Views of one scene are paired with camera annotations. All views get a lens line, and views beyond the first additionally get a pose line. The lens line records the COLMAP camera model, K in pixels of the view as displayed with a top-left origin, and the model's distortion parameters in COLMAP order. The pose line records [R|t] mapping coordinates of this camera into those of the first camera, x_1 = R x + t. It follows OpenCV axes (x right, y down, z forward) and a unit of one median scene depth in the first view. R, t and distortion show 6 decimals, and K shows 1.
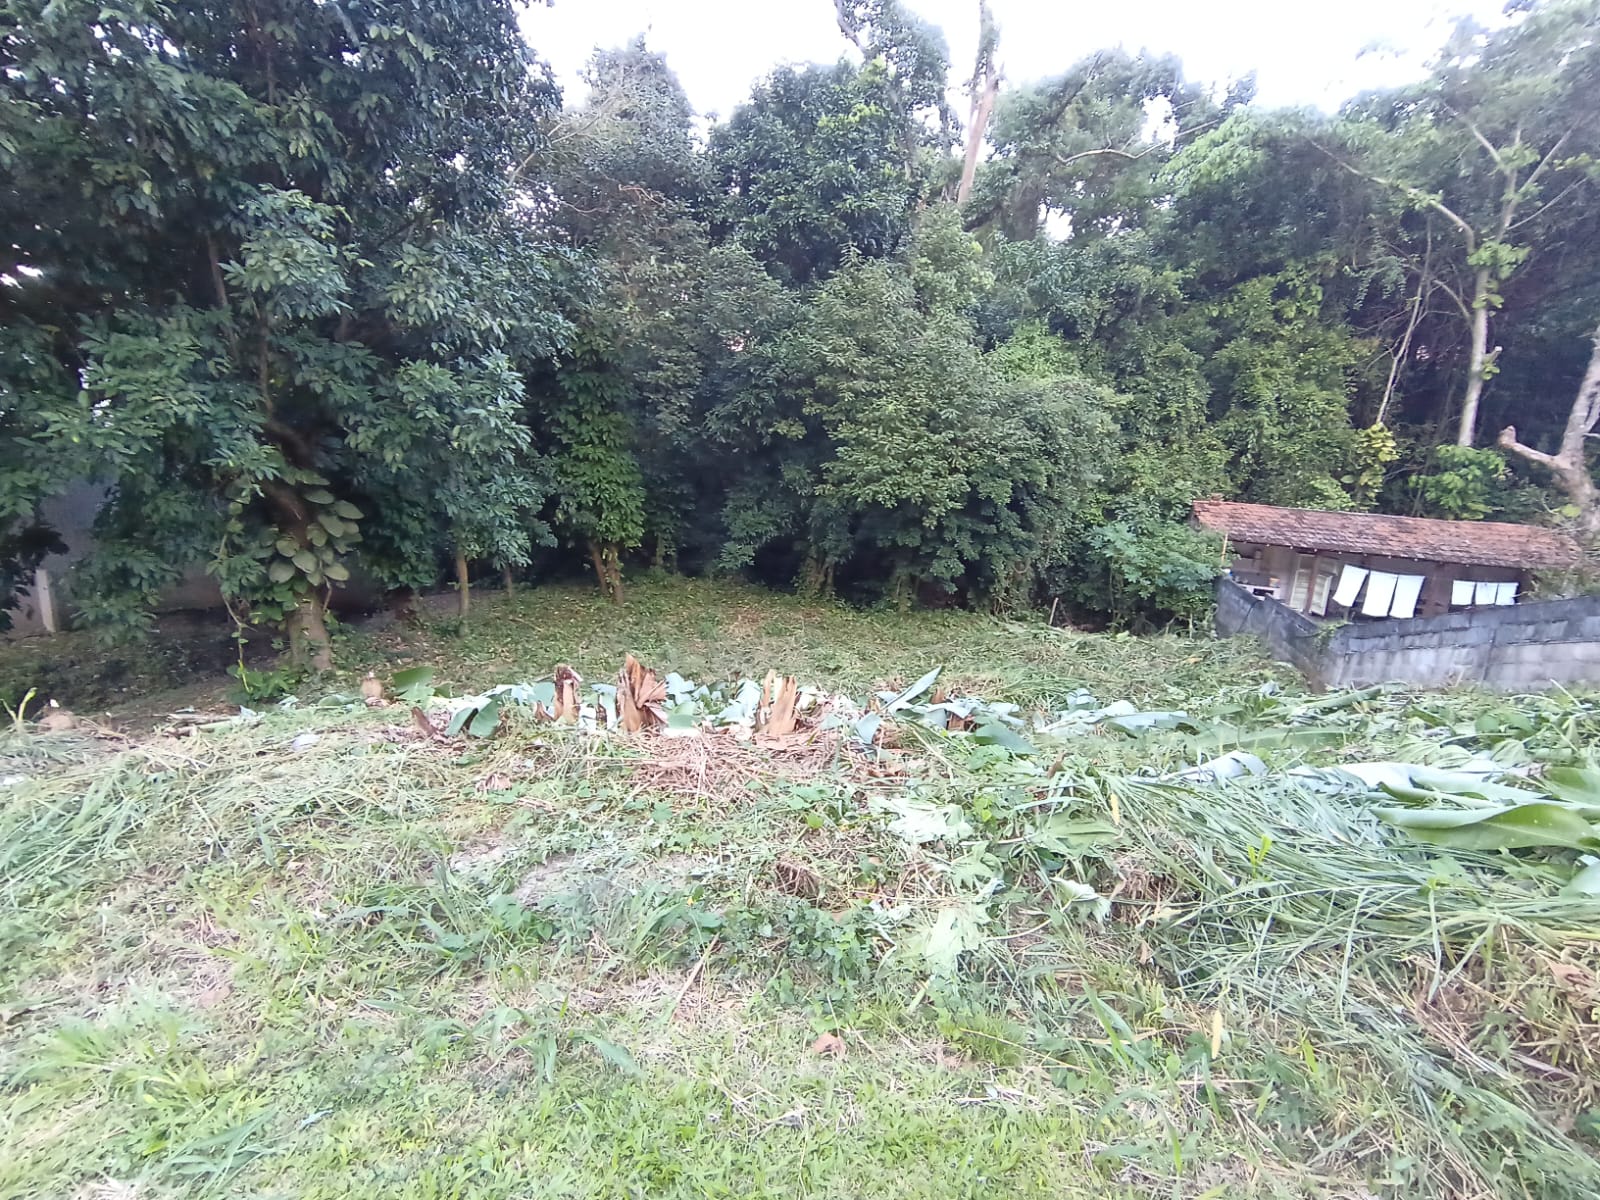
lens RADIAL K [[743.2, 0, 796.4], [0, 743.2, 589.2], [0, 0, 1]] dist [-0.012332, 0.006040]
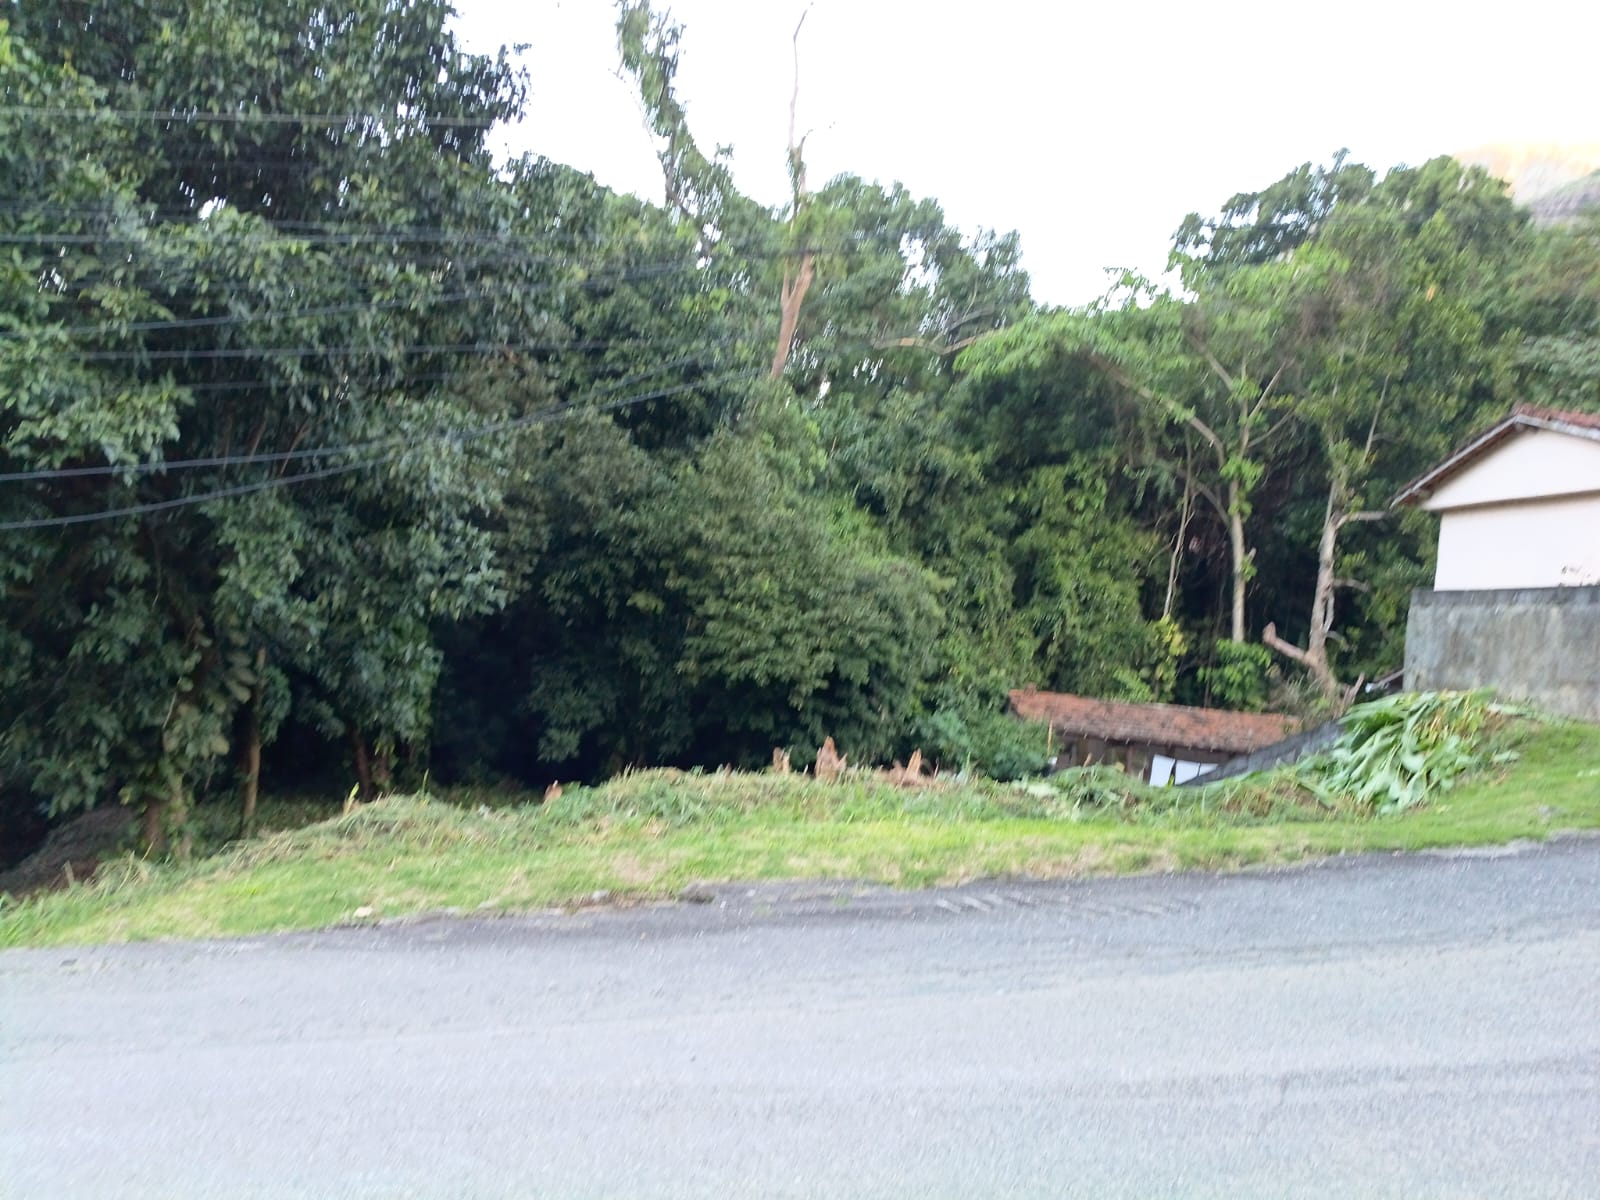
lens RADIAL K [[1189.0, 0, 816.5], [0, 1189.0, 590.1], [0, 0, 1]] dist [0.045565, -0.009641]
pose [[0.929174, 0.042817, 0.367154, -0.260852], [0.039169, 0.976272, -0.212977, 0.069823], [-0.367561, 0.212274, 0.905449, -0.313711]]
